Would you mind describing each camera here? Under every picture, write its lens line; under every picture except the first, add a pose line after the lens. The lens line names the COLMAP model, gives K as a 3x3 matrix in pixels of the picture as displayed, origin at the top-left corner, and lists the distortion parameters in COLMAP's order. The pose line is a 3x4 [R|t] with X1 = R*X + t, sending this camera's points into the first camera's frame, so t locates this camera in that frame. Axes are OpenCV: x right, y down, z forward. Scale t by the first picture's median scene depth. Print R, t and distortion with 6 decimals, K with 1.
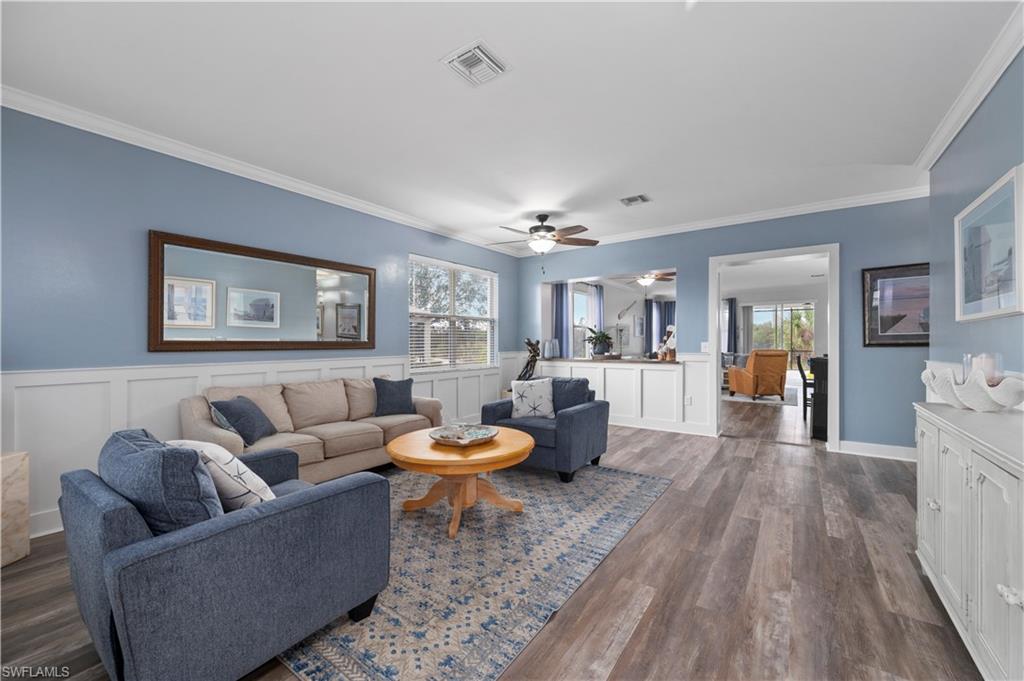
lens RADIAL K [[410.3, 0, 512.0], [0, 410.3, 340.5], [0, 0, 1]] dist [-0.001970, -0.000201]
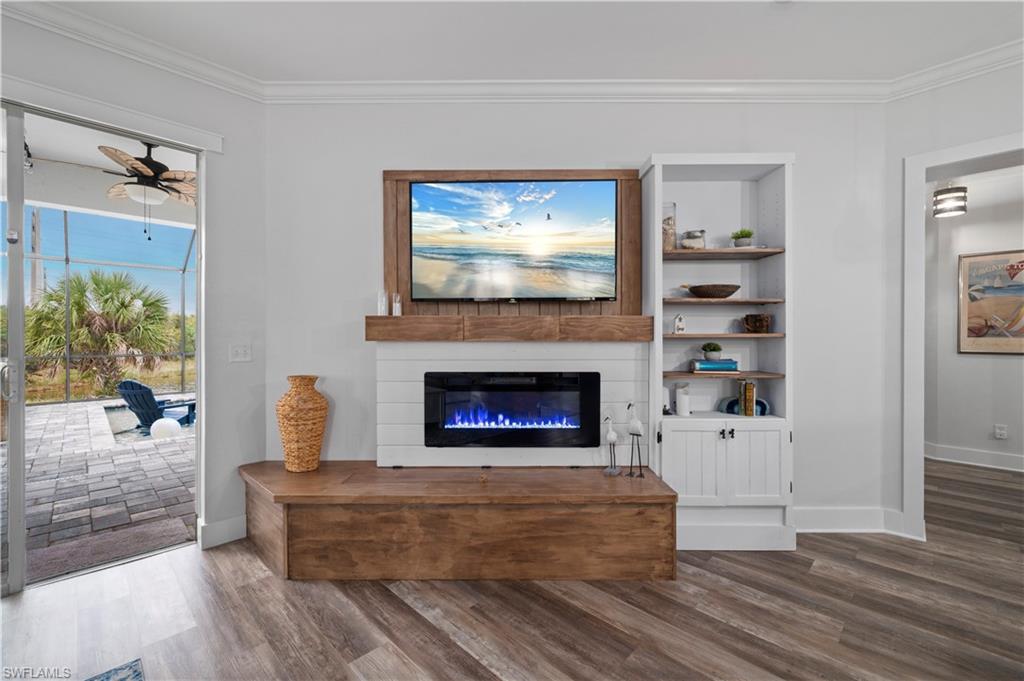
lens RADIAL K [[425.8, 0, 497.0], [0, 425.8, 337.1], [0, 0, 1]] dist [-0.001119, 0.000128]
pose [[0.173905, -0.003079, 0.984758, 1.111184], [-0.004084, 0.999984, 0.003848, 0.005458], [-0.984754, -0.004691, 0.173890, 1.655328]]
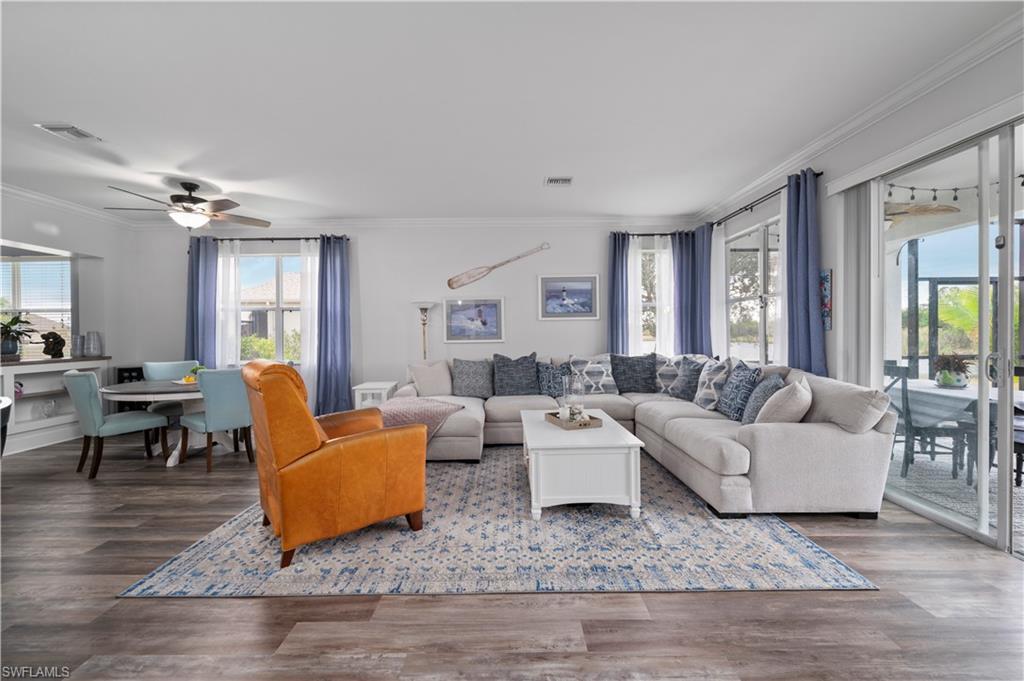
lens RADIAL K [[420.0, 0, 512.0], [0, 420.0, 340.5], [0, 0, 1]] dist [-0.002760, -0.000270]
pose [[0.583946, 0.010720, -0.811722, 1.455005], [0.012801, 0.999667, 0.022412, 0.003543], [0.811692, -0.023478, 0.583614, 1.493646]]
